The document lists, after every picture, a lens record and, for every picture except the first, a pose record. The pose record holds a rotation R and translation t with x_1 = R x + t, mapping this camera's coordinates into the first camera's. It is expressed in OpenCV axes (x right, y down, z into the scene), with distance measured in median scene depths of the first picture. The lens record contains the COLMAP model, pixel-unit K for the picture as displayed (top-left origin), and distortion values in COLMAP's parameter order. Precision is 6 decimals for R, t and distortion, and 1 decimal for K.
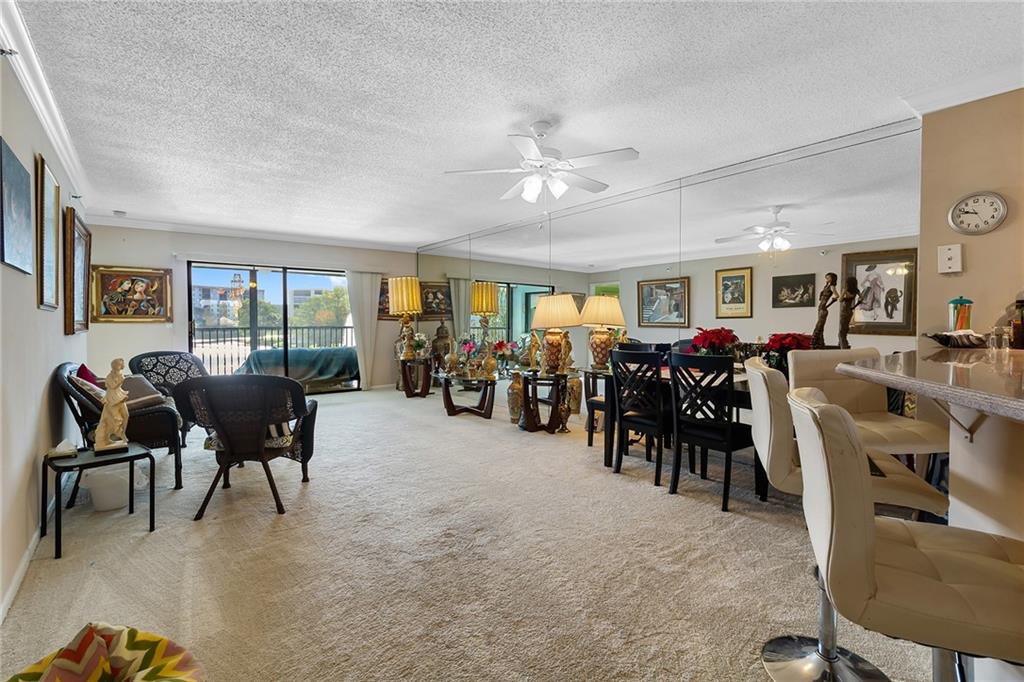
lens RADIAL K [[479.1, 0, 511.4], [0, 479.1, 321.4], [0, 0, 1]] dist [0.004126, 0.000216]
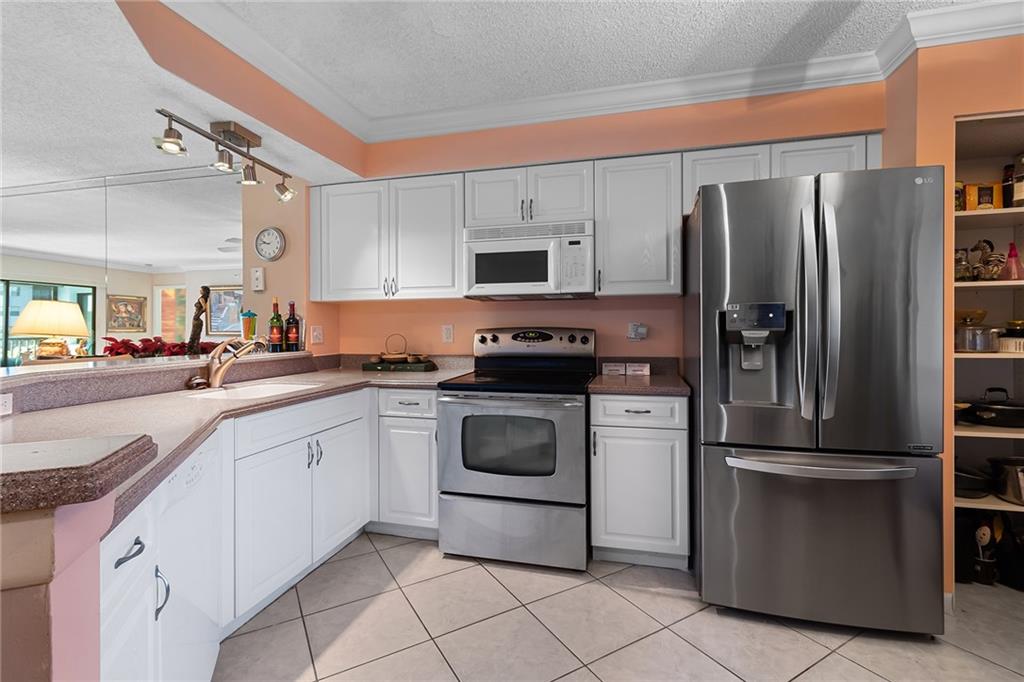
lens RADIAL K [[479.1, 0, 477.5], [0, 479.1, 328.9], [0, 0, 1]] dist [0.004126, 0.000216]
pose [[0.798802, -0.000647, 0.601594, 0.253133], [0.000487, 1.000000, 0.000429, -0.002727], [-0.601594, -0.000050, 0.798802, -0.115368]]
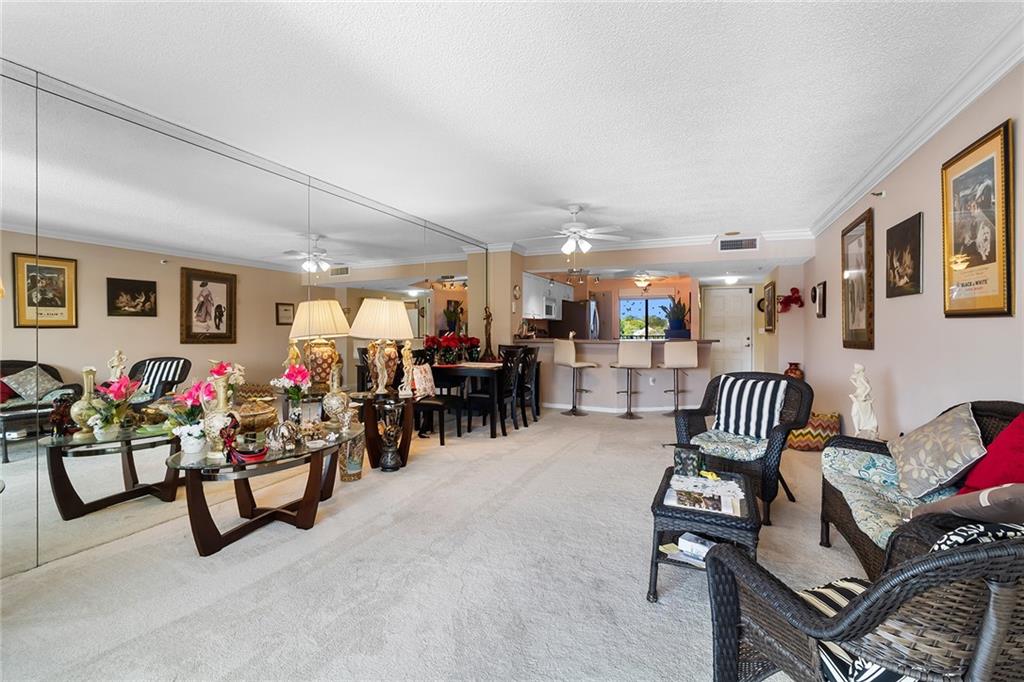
lens RADIAL K [[479.1, 0, 506.2], [0, 479.1, 333.0], [0, 0, 1]] dist [0.004126, 0.000216]
pose [[-0.482778, -0.001052, 0.875742, -0.587370], [0.005147, 0.999979, 0.004039, 0.001235], [-0.875728, 0.006457, -0.482762, 0.949639]]
